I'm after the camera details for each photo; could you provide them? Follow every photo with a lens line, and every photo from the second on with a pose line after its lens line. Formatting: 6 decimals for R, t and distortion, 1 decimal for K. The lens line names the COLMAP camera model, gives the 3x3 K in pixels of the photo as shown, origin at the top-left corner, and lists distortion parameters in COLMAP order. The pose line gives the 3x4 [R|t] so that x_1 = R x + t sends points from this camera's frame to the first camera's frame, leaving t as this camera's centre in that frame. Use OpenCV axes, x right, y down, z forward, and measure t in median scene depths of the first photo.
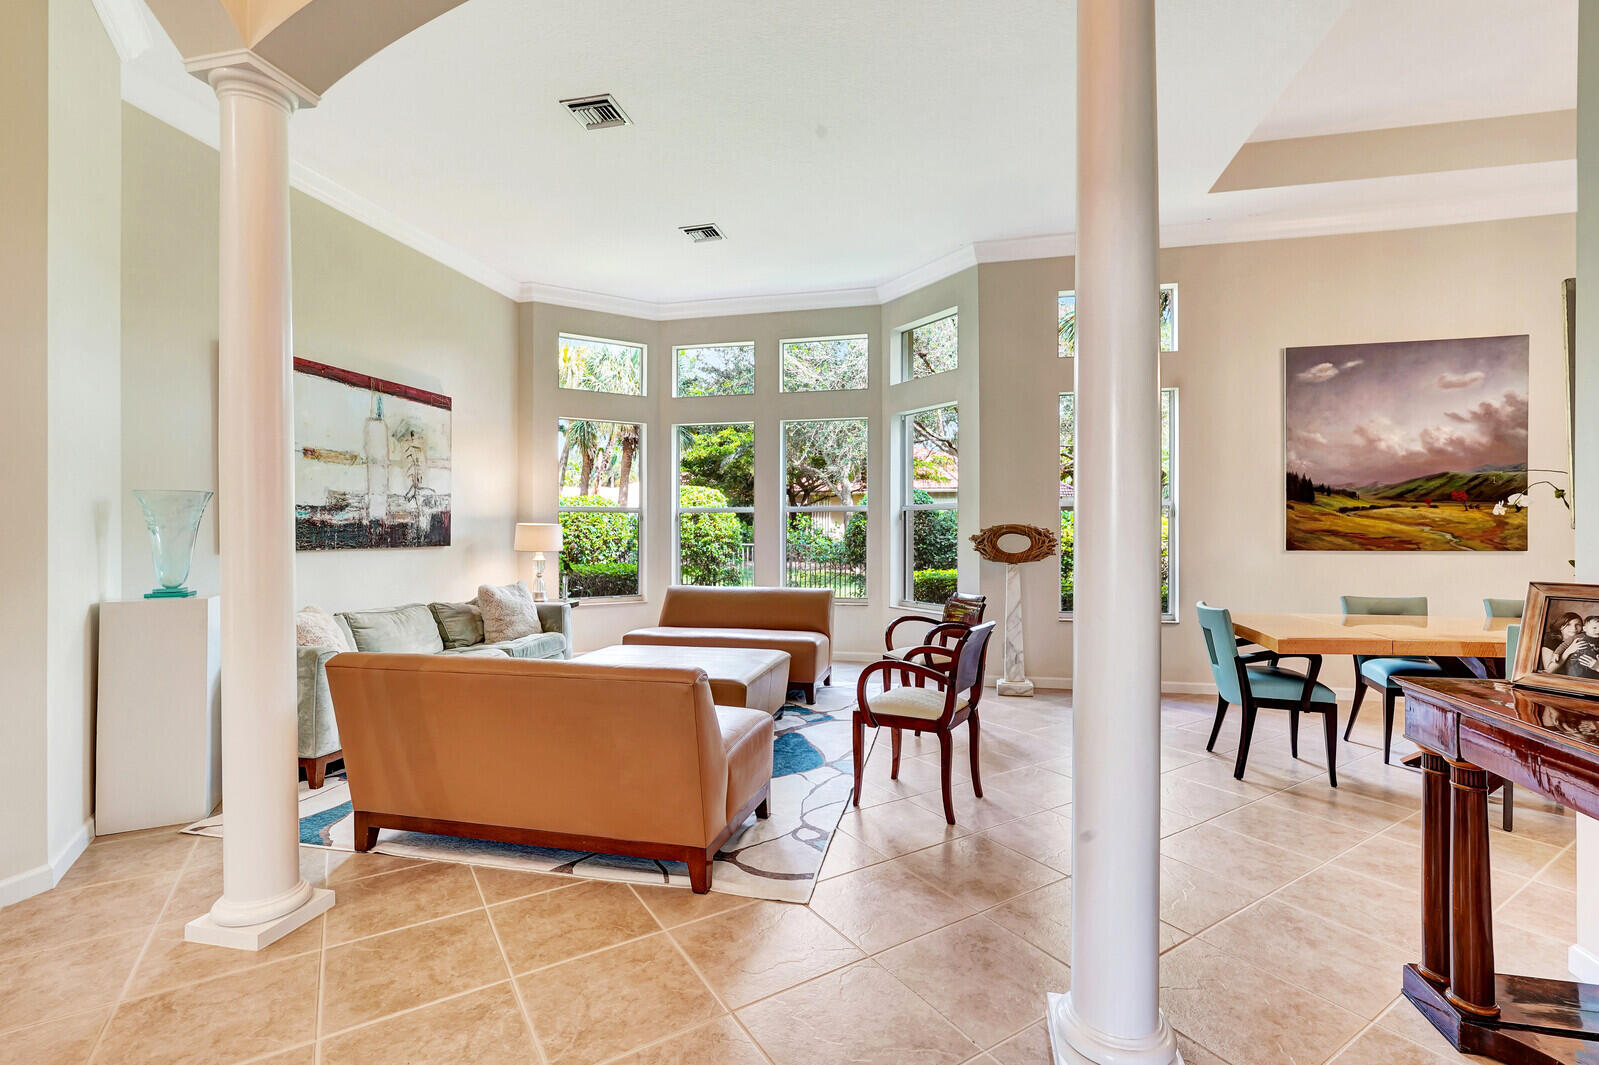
lens RADIAL K [[721.9, 0, 797.7], [0, 721.9, 534.7], [0, 0, 1]] dist [-0.013355, 0.007786]
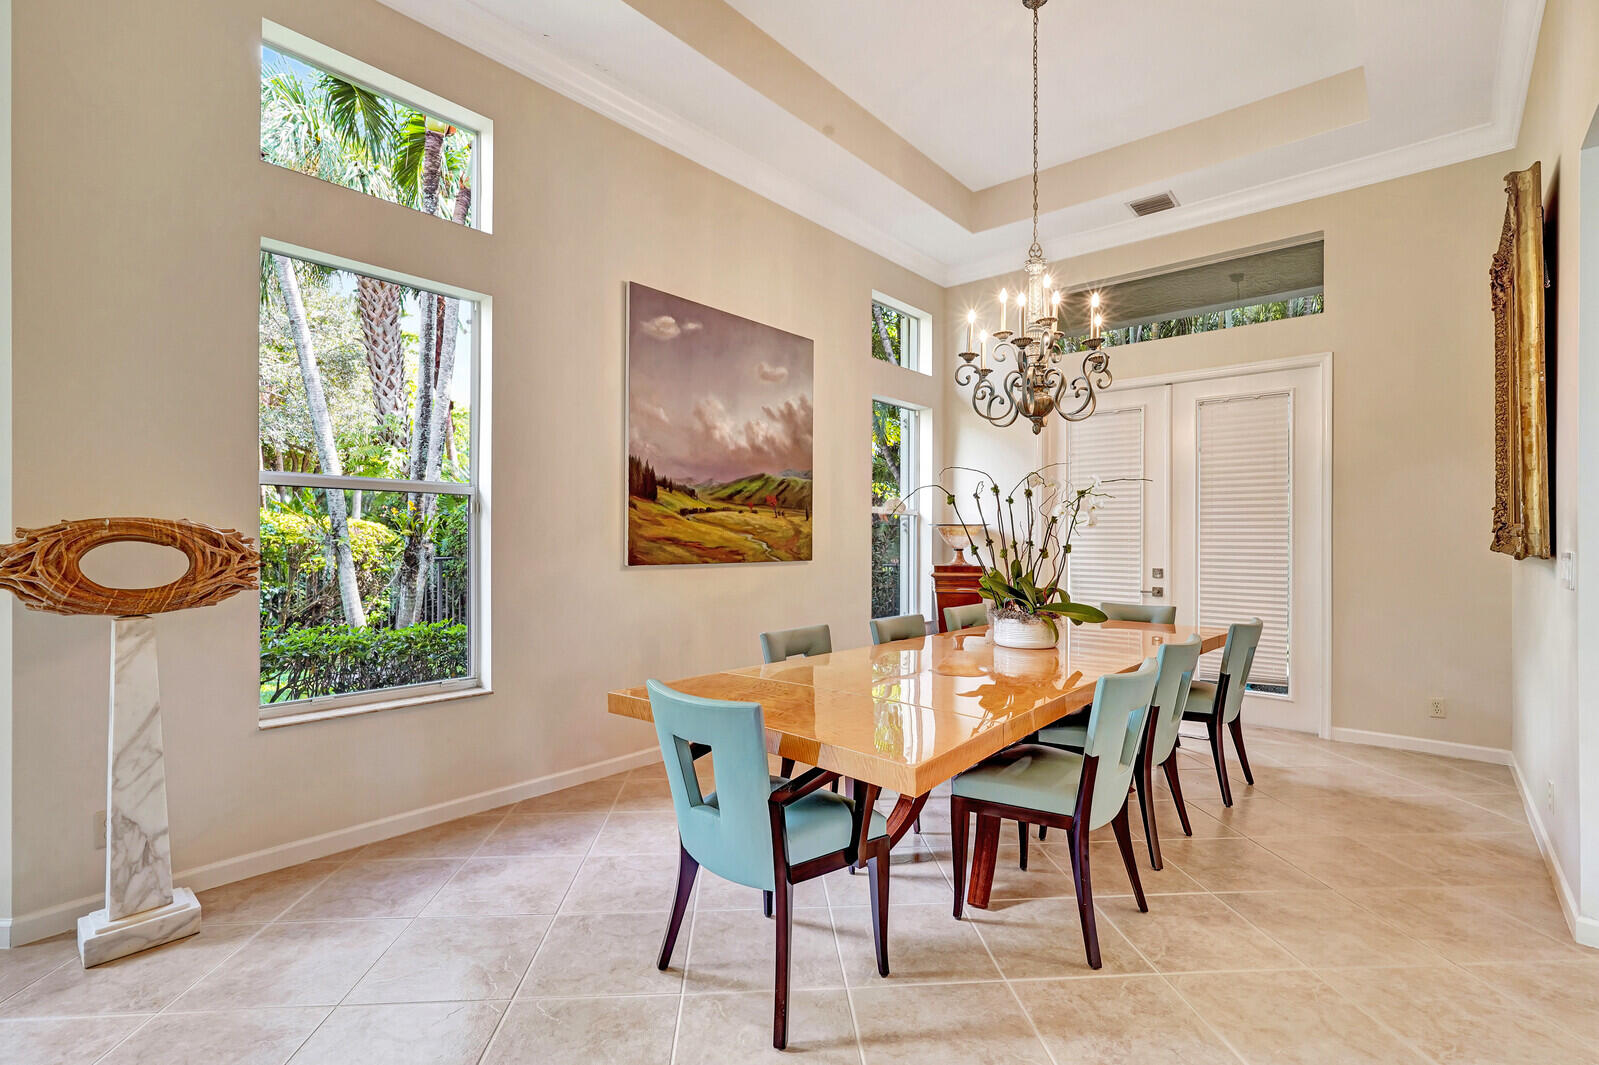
lens RADIAL K [[721.9, 0, 796.1], [0, 721.9, 545.7], [0, 0, 1]] dist [-0.013355, 0.007786]
pose [[0.469112, -0.003200, 0.883133, 0.129619], [-0.003702, 0.999978, 0.005590, -0.002889], [-0.883131, -0.005891, 0.469089, 0.531727]]
